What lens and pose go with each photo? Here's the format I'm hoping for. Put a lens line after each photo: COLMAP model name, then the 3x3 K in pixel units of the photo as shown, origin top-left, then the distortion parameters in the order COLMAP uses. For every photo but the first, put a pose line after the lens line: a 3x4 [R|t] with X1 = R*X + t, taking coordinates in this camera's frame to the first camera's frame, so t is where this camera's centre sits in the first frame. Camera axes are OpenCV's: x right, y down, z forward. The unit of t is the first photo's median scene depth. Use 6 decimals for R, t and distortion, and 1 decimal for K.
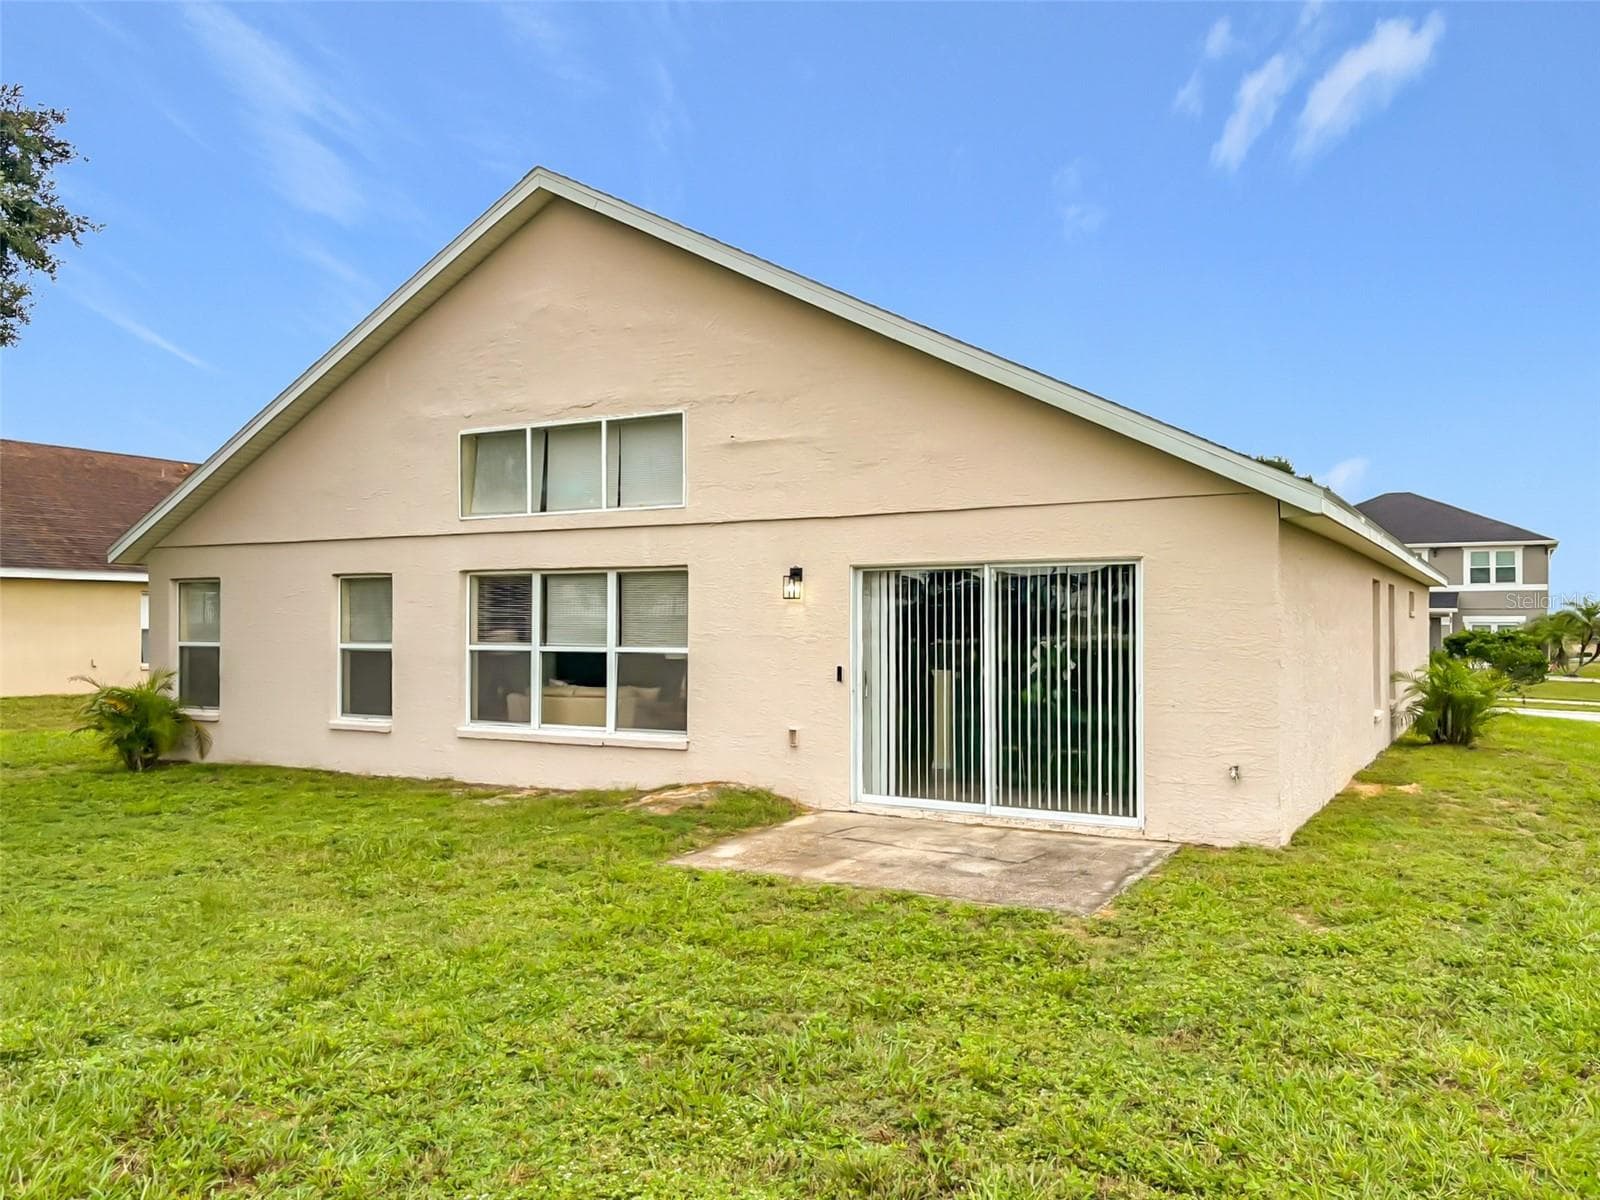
lens RADIAL K [[1333.4, 0, 800.0], [0, 1333.4, 600.0], [0, 0, 1]] dist [0.071767, -0.187199]
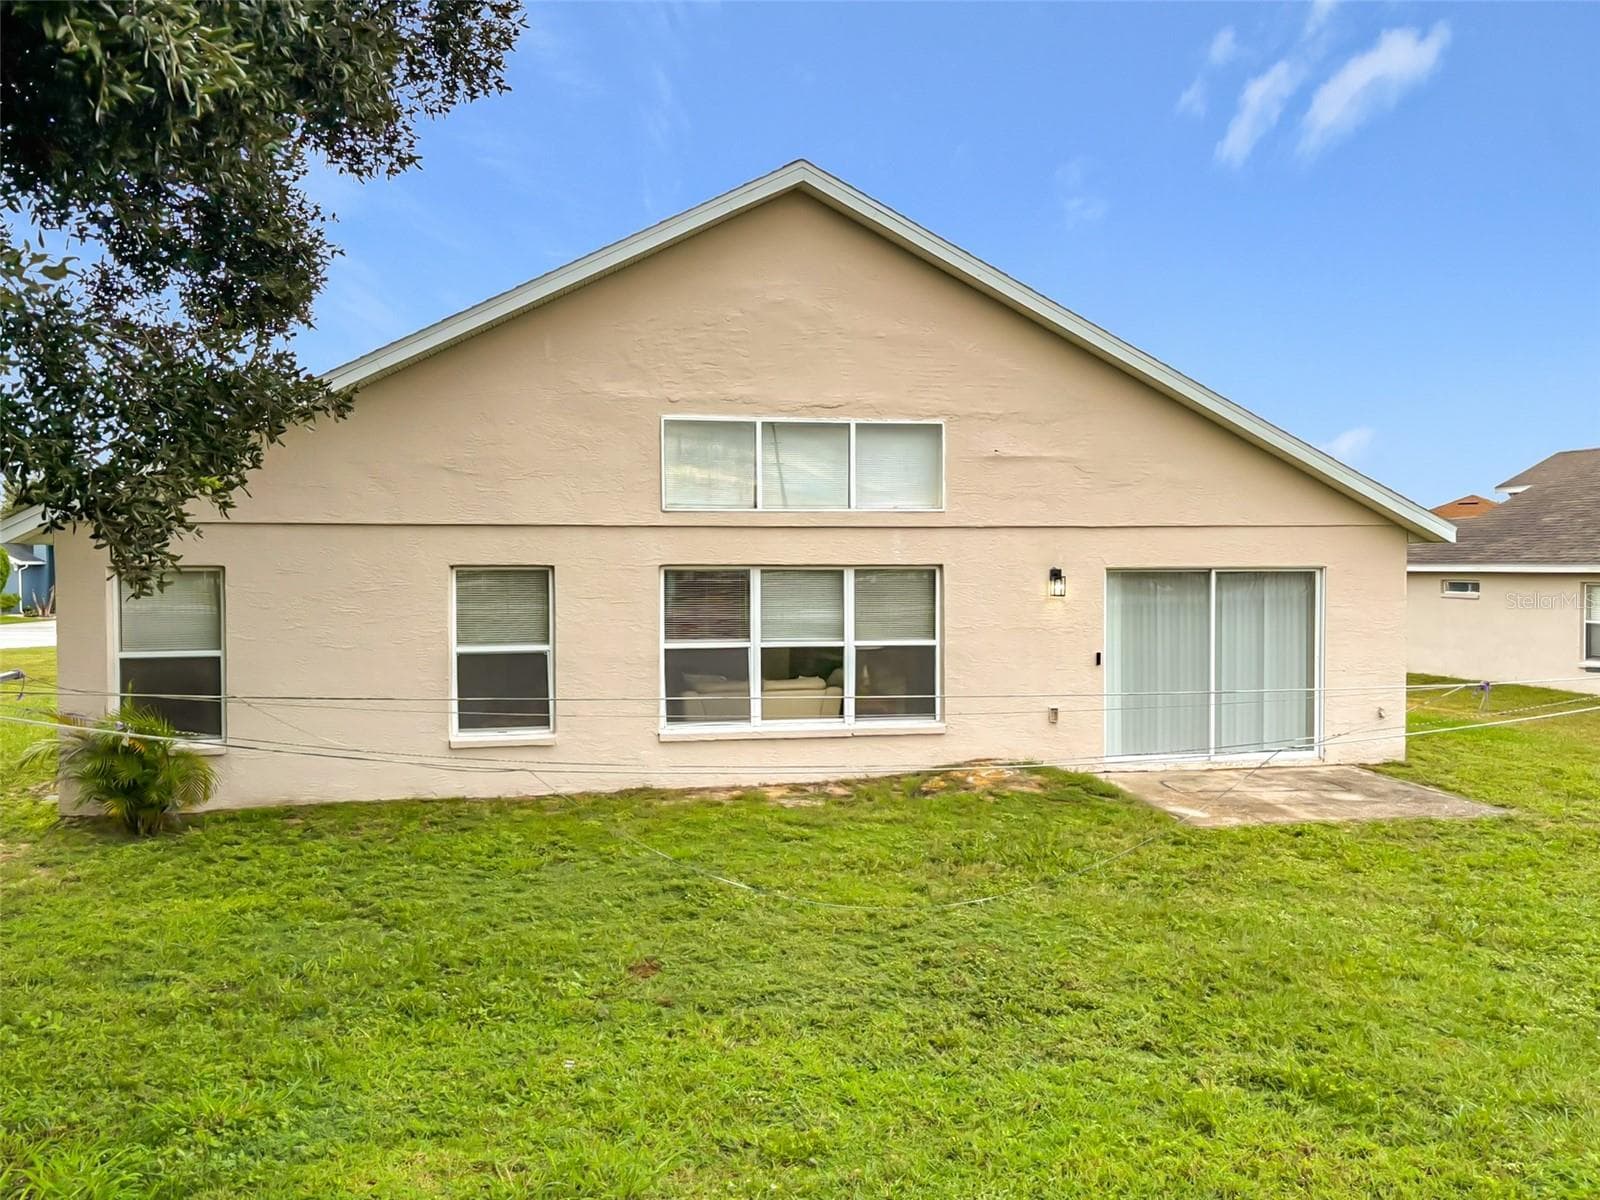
lens RADIAL K [[1116.9, 0, 687.7], [0, 1116.9, 618.0], [0, 0, 1]] dist [0.080143, -0.000647]
pose [[0.758105, -0.008217, 0.652080, -0.777238], [-0.002280, 0.999881, 0.015251, 0.003716], [-0.652128, -0.013049, 0.757996, 0.405572]]
